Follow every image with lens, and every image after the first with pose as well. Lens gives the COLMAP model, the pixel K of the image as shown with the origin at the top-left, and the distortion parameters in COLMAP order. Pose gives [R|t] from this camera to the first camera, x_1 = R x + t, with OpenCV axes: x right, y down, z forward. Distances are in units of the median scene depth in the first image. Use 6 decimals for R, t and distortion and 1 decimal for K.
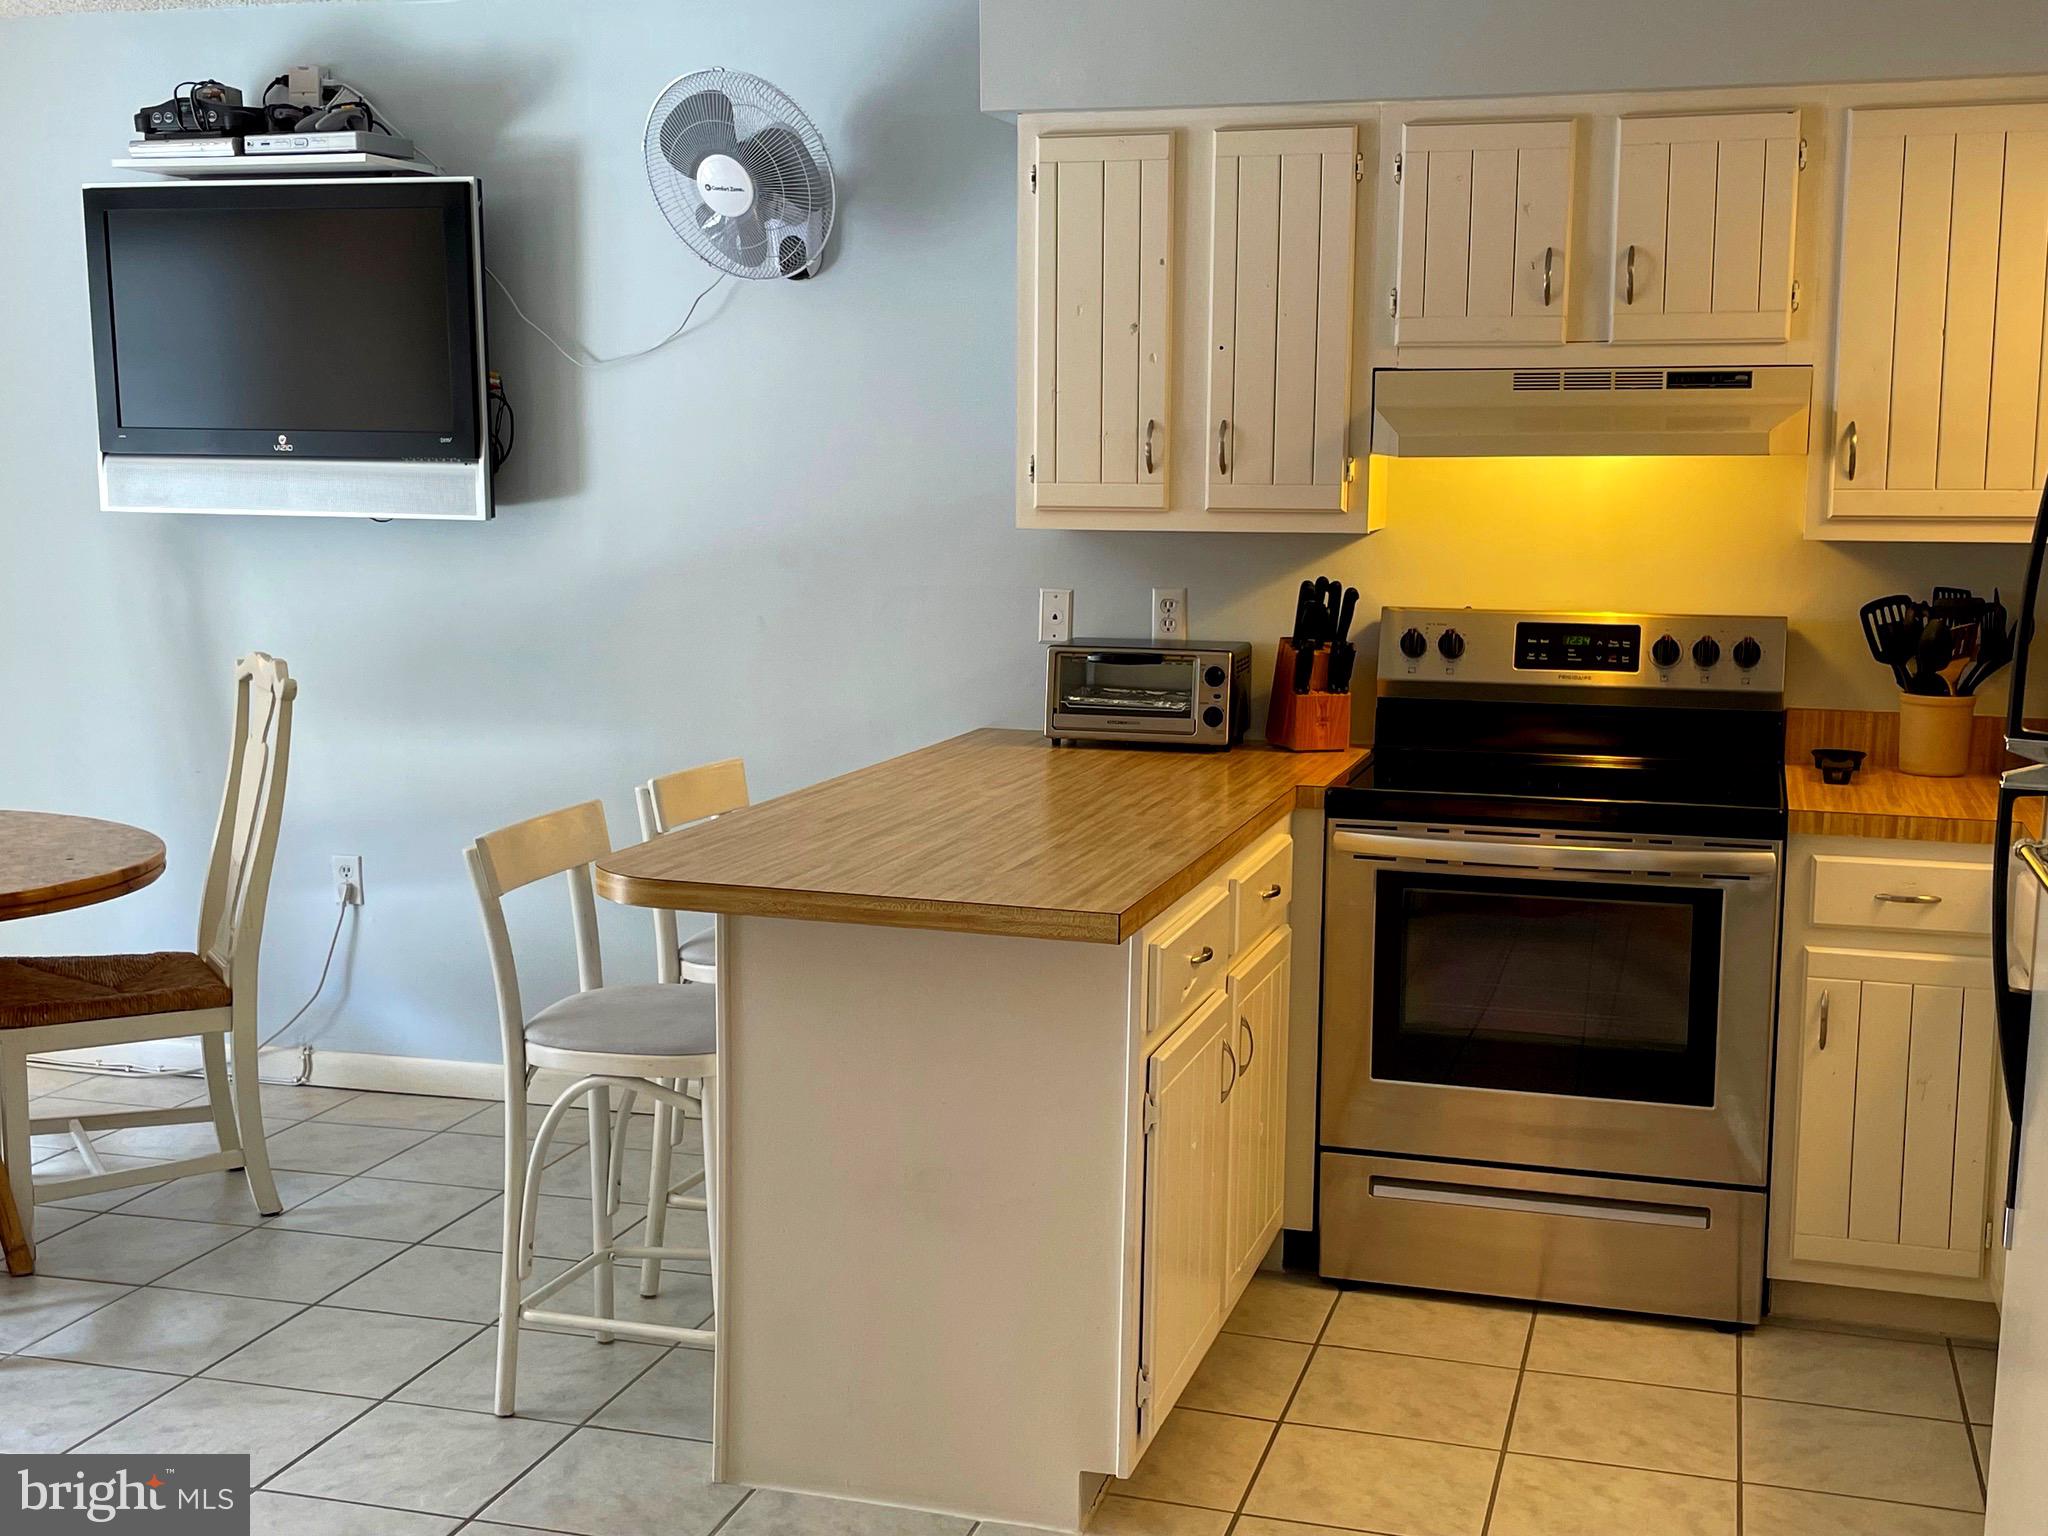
lens RADIAL K [[2397.1, 0, 1029.9], [0, 2397.1, 795.8], [0, 0, 1]] dist [0.055702, 0.000000]
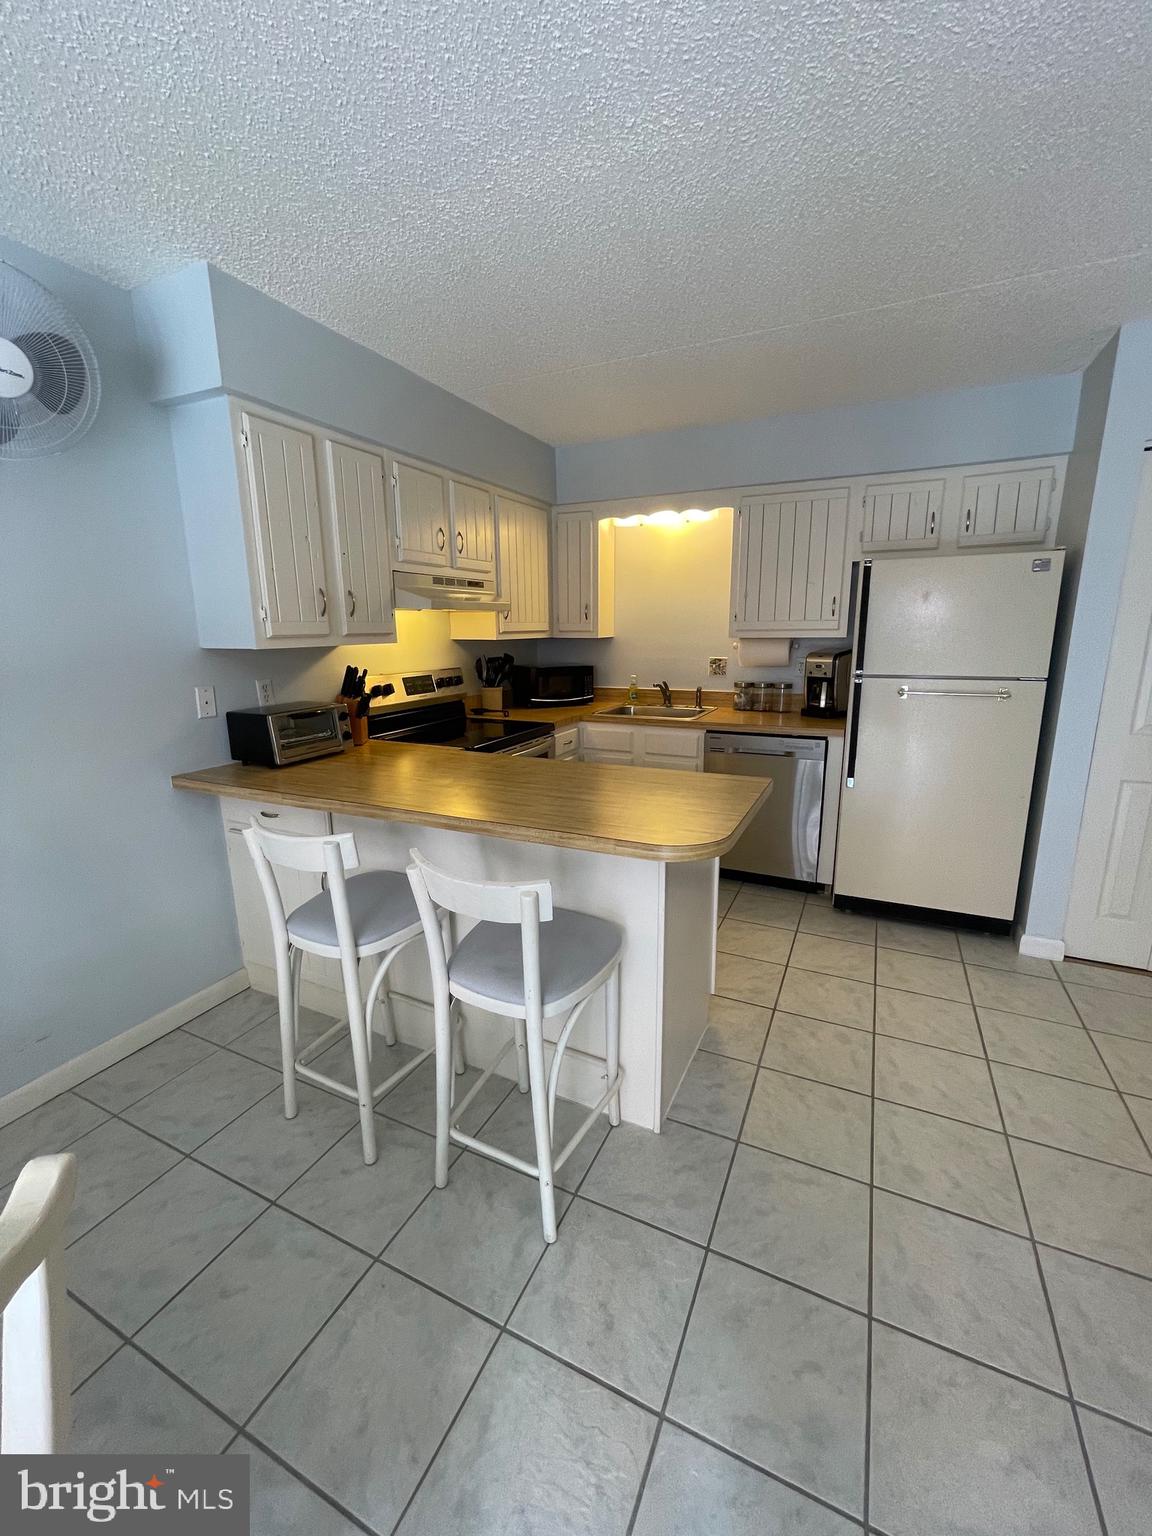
lens RADIAL K [[622.1, 0, 577.9], [0, 622.1, 767.8], [0, 0, 1]] dist [-0.002803, 0.000321]
pose [[0.162221, -0.225806, 0.960571, -0.434198], [0.154360, 0.967287, 0.201317, -0.086936], [-0.974606, 0.115616, 0.191770, 0.727692]]
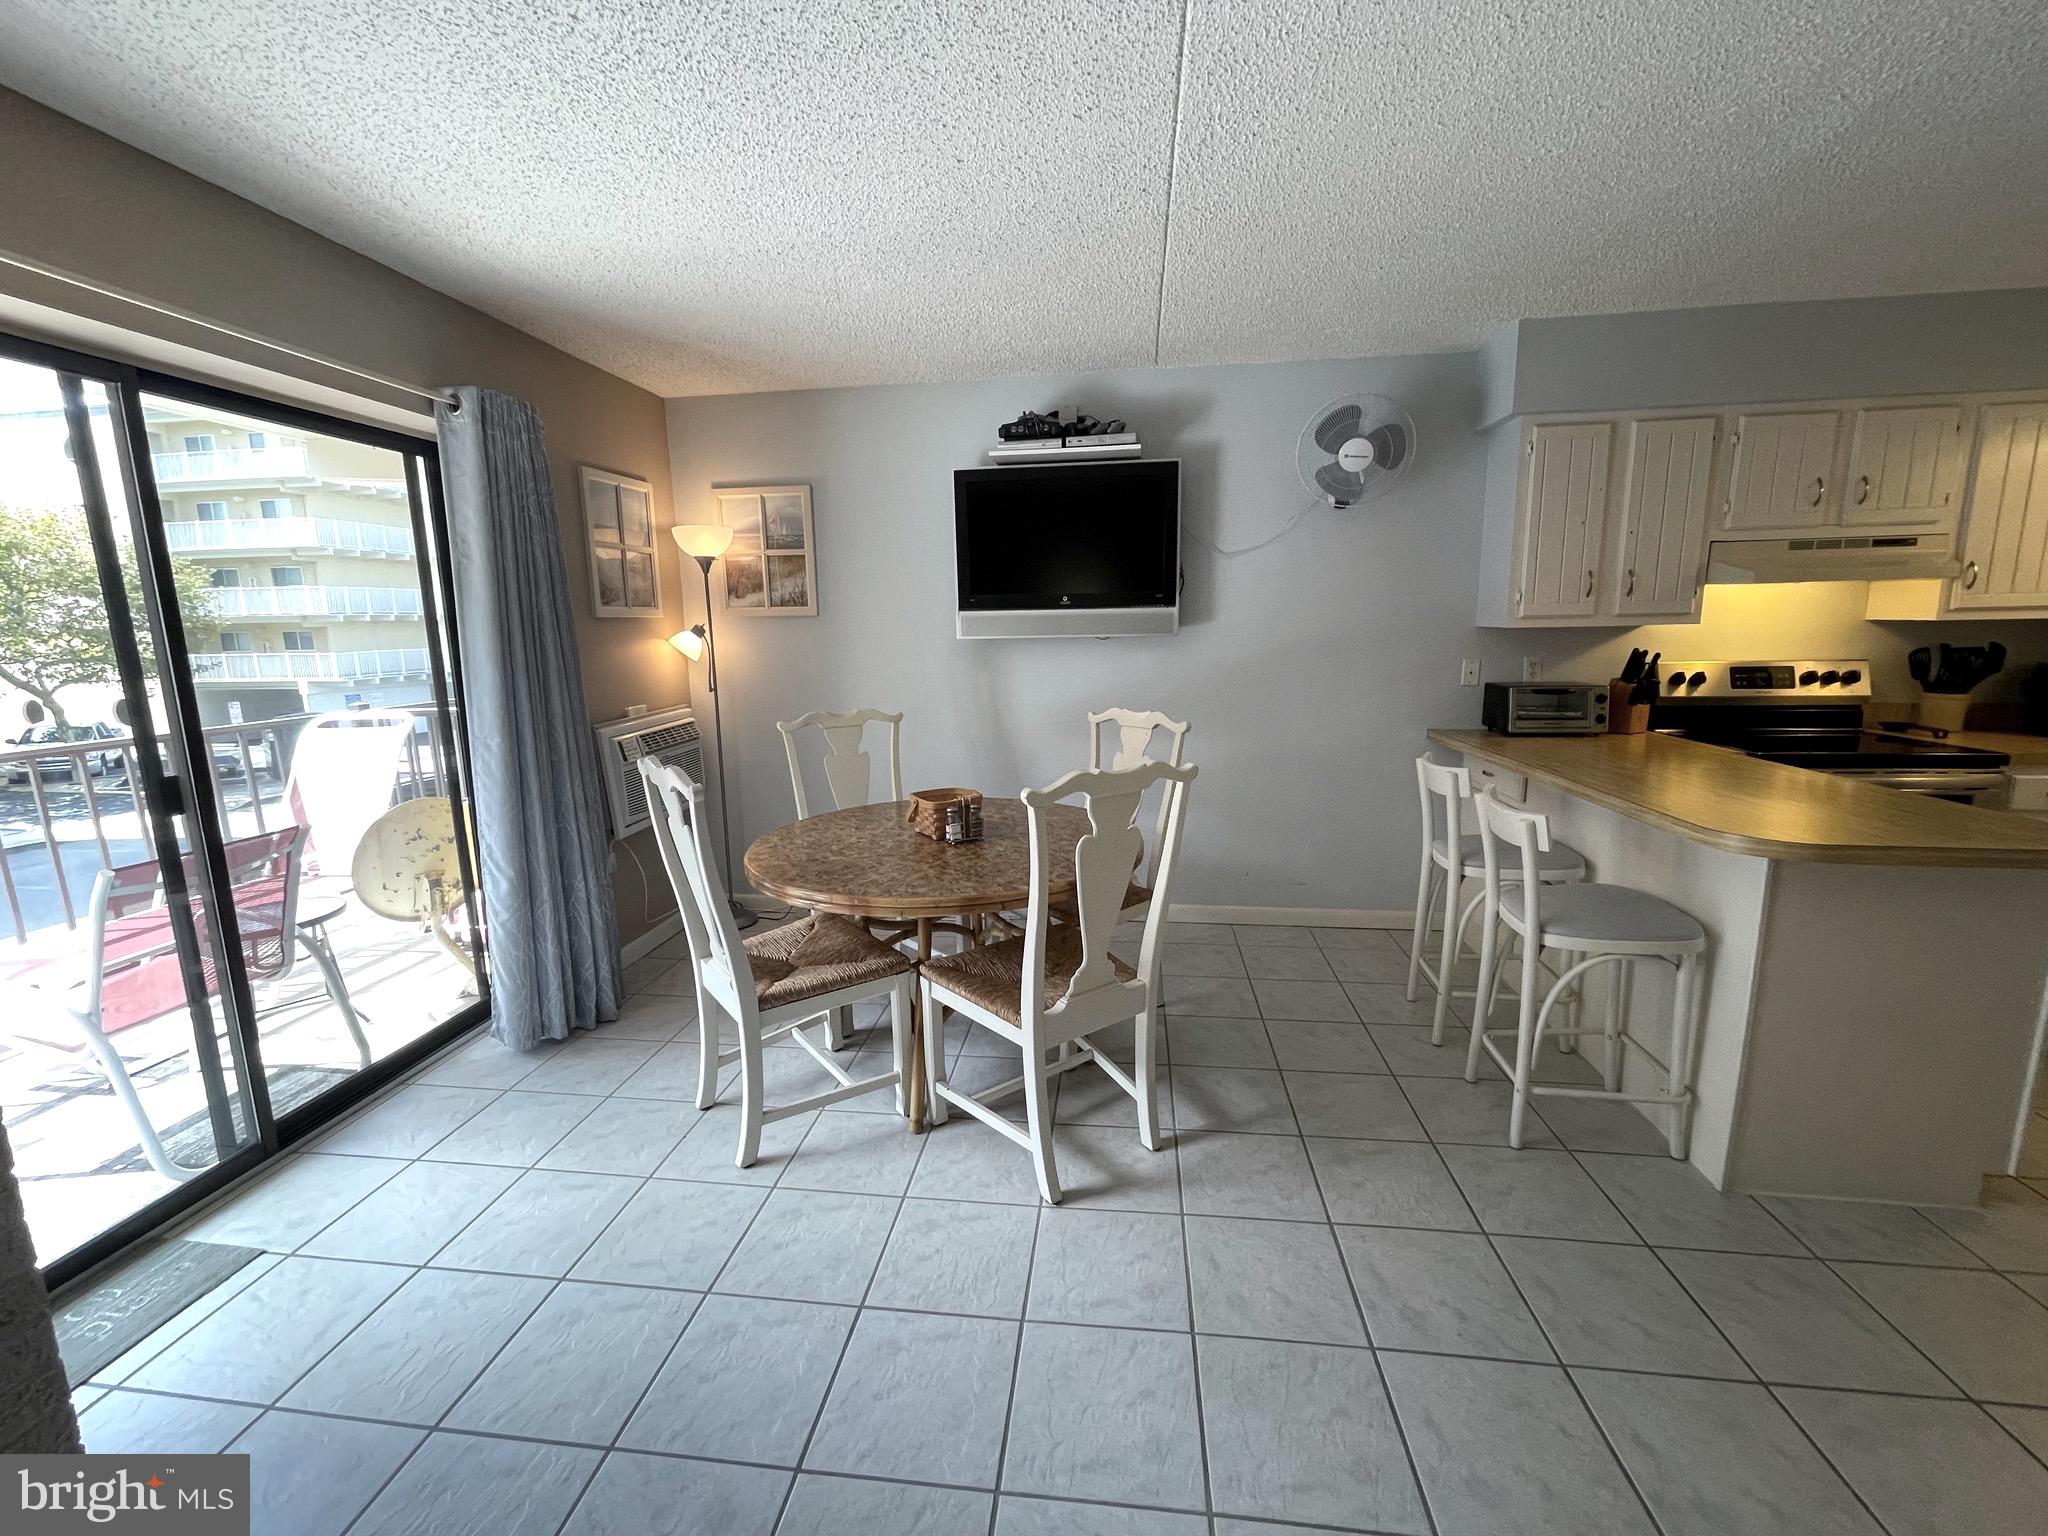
lens RADIAL K [[829.5, 0, 1010.8], [0, 829.5, 762.6], [0, 0, 1]] dist [-0.002803, 0.000321]
pose [[0.987790, -0.052333, 0.146736, -0.535013], [0.048995, 0.998453, 0.026279, -0.040267], [-0.147885, -0.018769, 0.988827, 0.398855]]
